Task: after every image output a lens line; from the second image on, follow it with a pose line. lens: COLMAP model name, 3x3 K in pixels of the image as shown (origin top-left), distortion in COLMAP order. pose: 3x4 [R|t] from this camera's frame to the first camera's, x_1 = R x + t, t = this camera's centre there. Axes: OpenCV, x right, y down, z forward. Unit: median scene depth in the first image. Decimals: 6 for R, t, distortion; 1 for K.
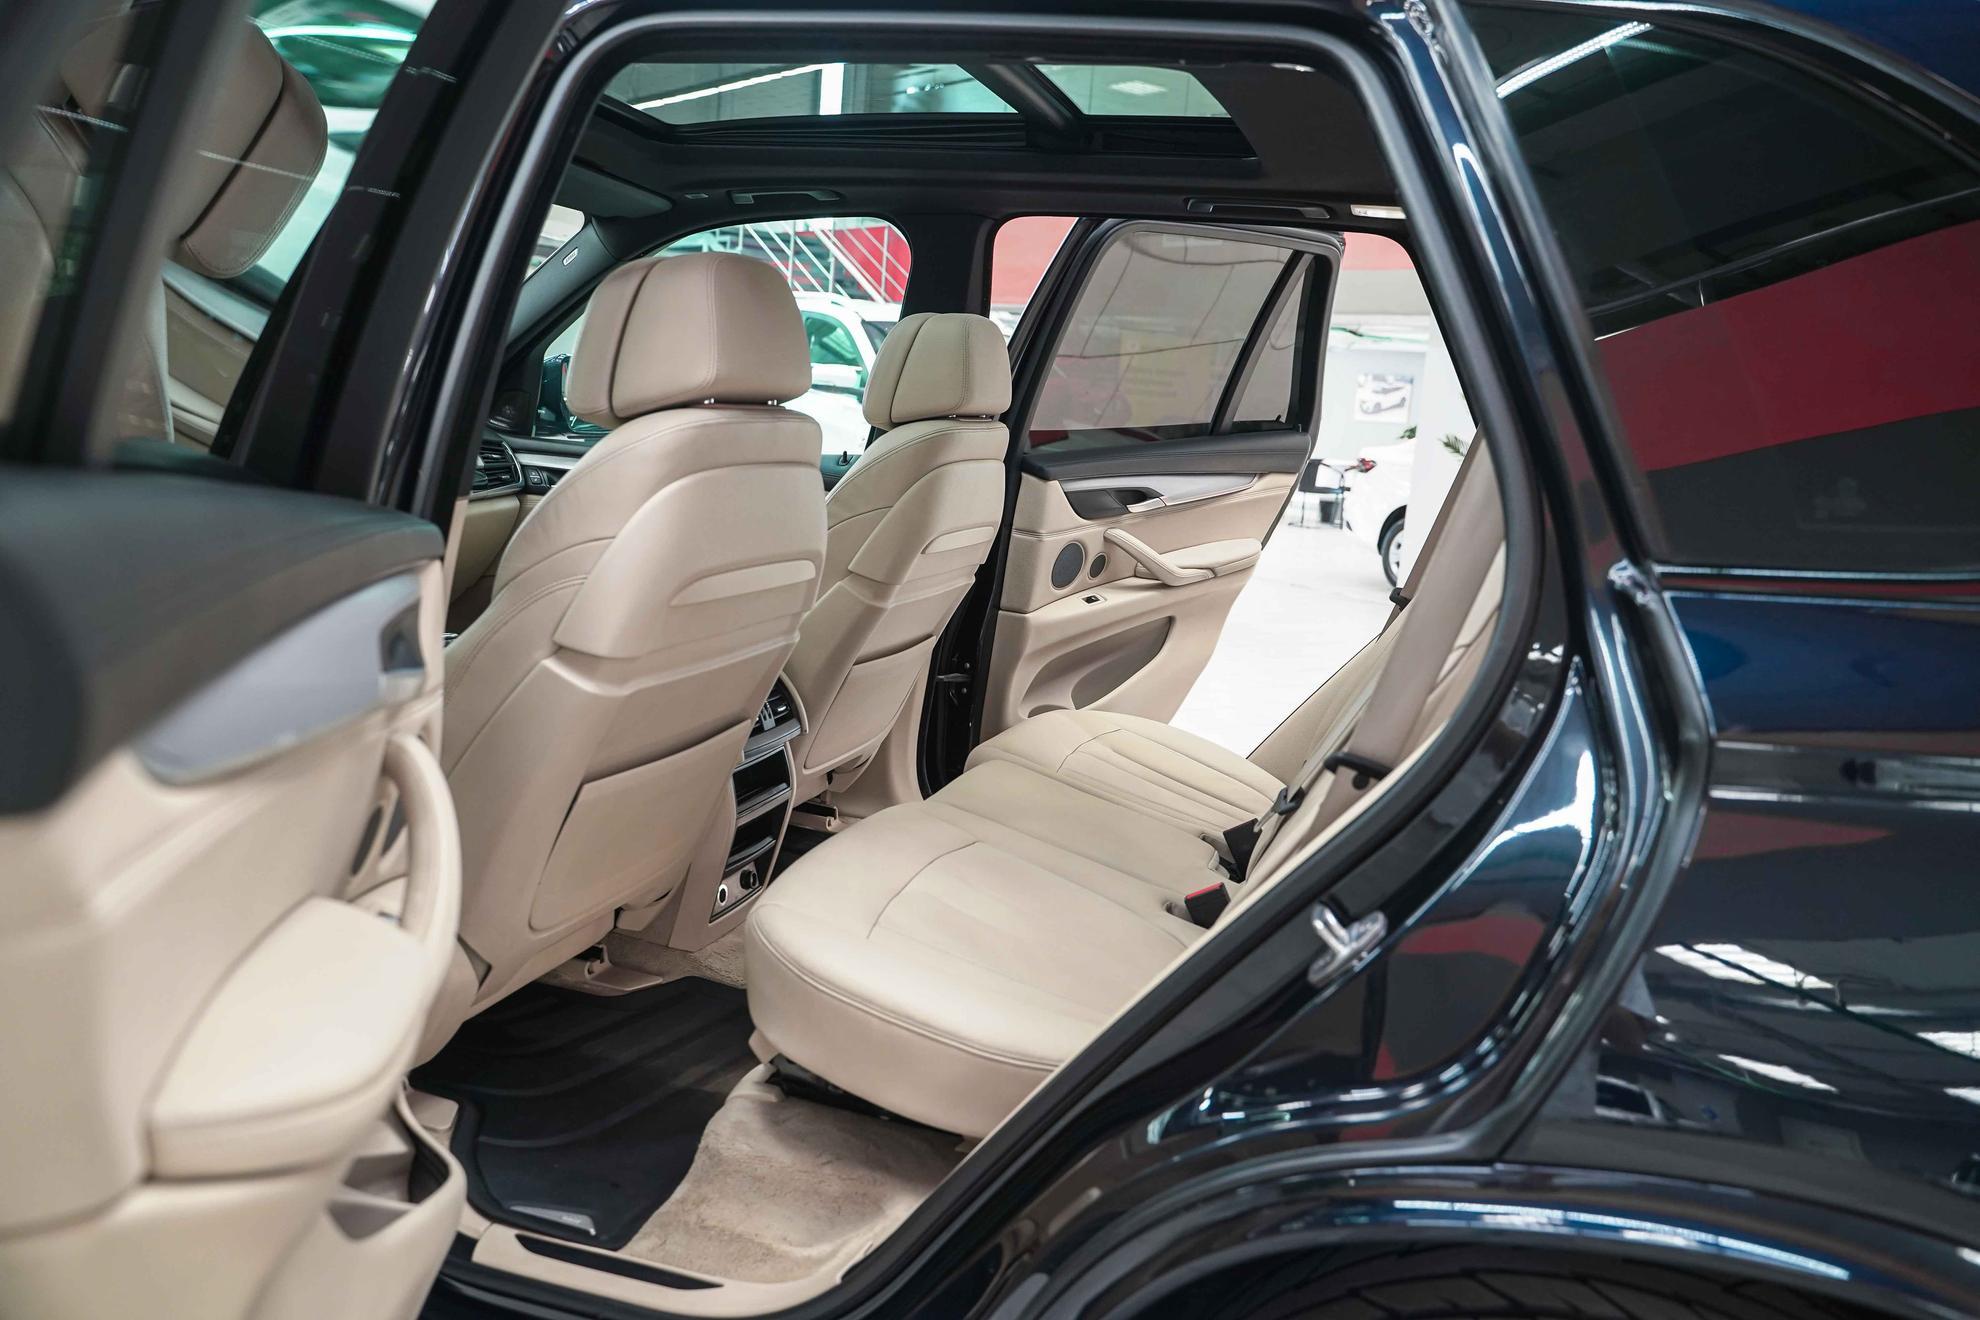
lens RADIAL K [[1627.5, 0, 990.0], [0, 1627.5, 660.0], [0, 0, 1]] dist [-0.020782, 0.008222]
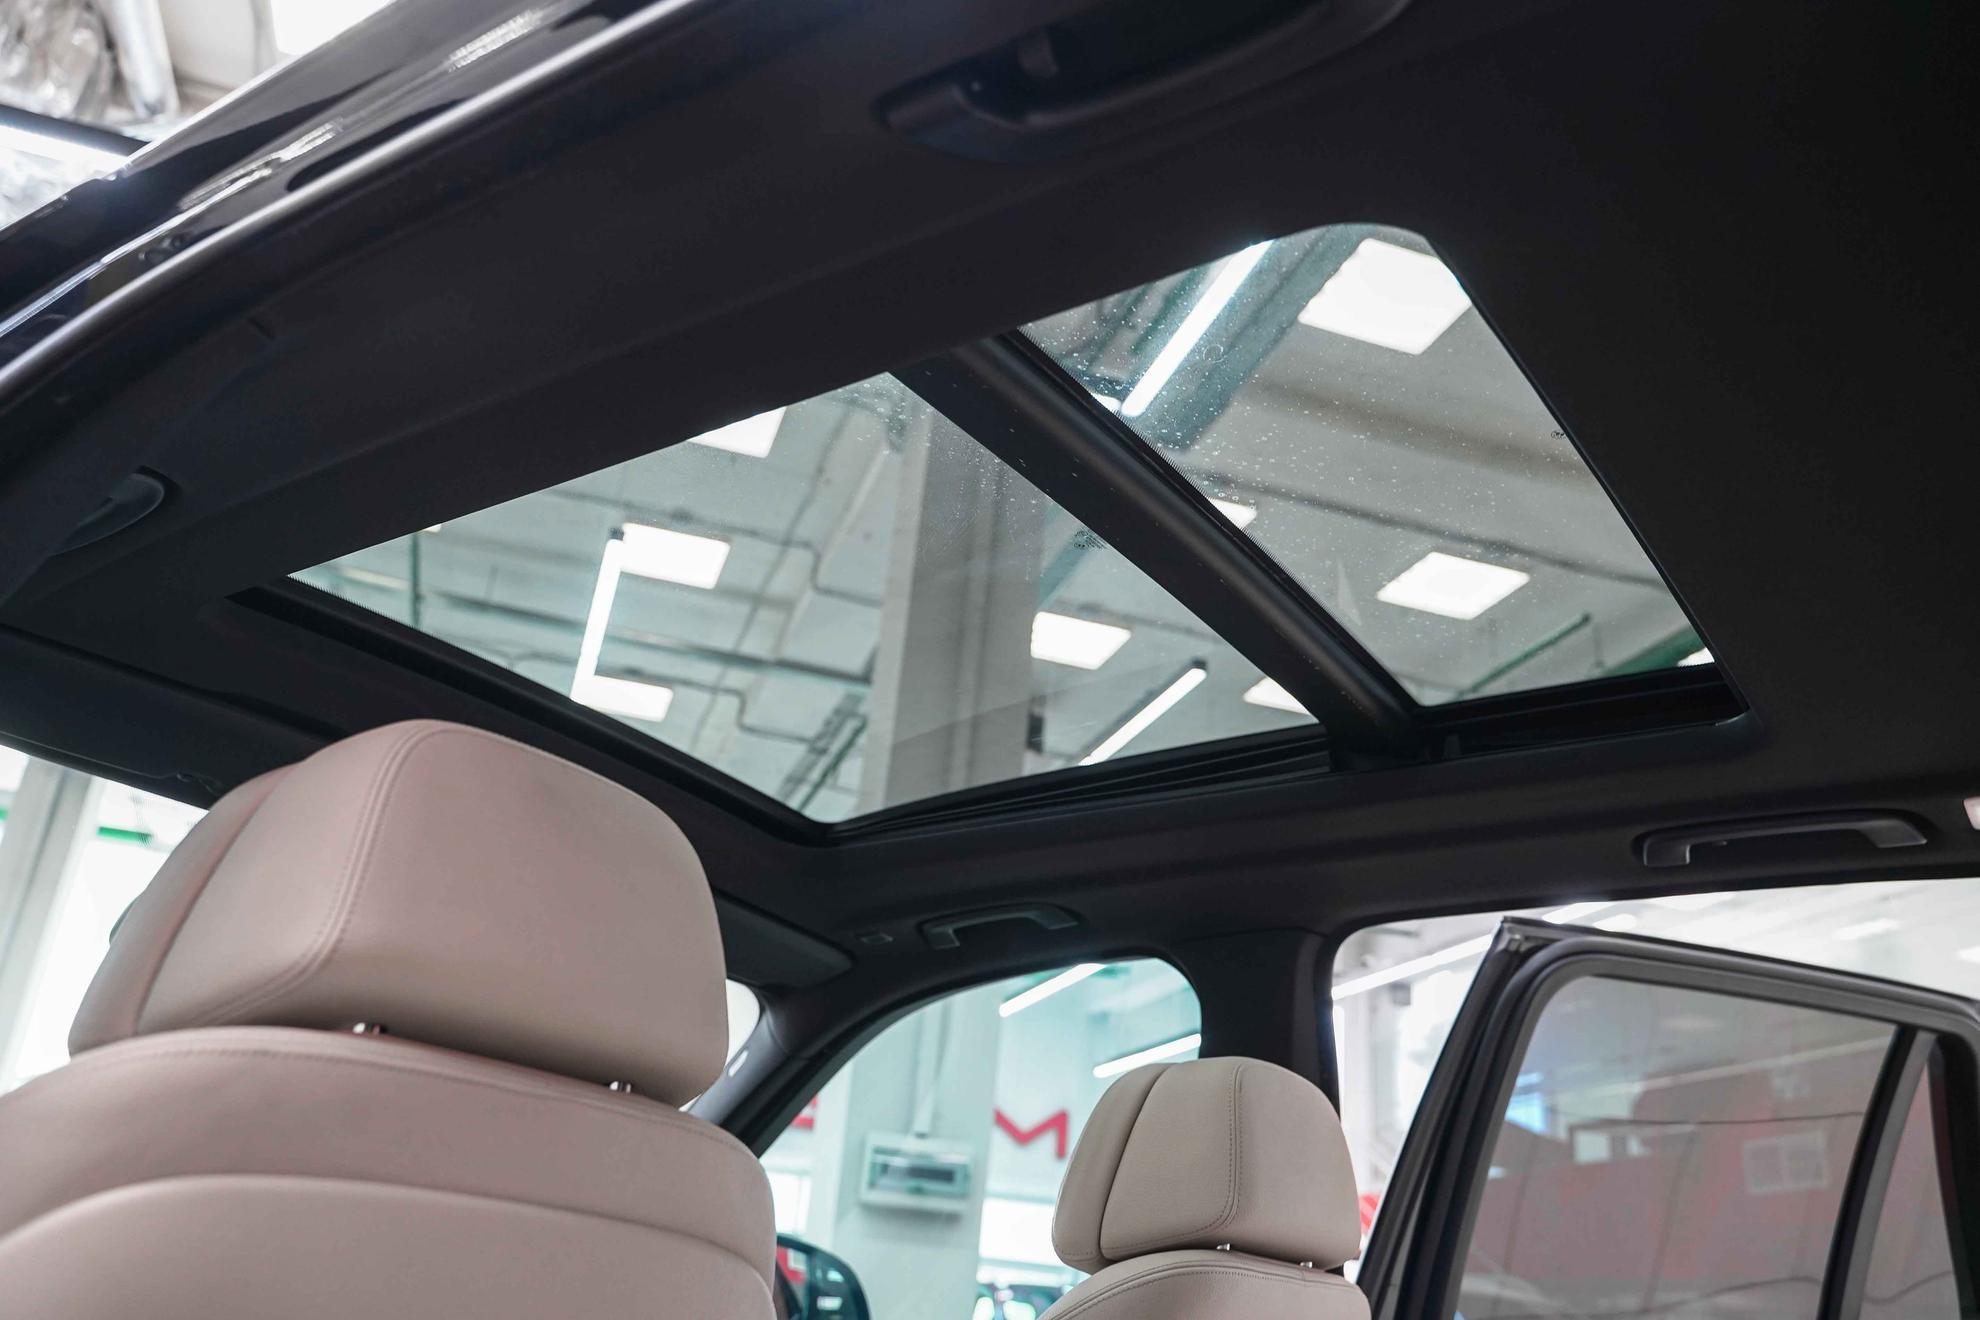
lens RADIAL K [[1627.5, 0, 990.0], [0, 1627.5, 660.0], [0, 0, 1]] dist [-0.020782, 0.008222]
pose [[0.945081, -0.129935, -0.299897, 0.081054], [-0.064536, 0.825323, -0.560961, -0.005861], [0.320400, 0.549508, 0.771611, 0.433115]]
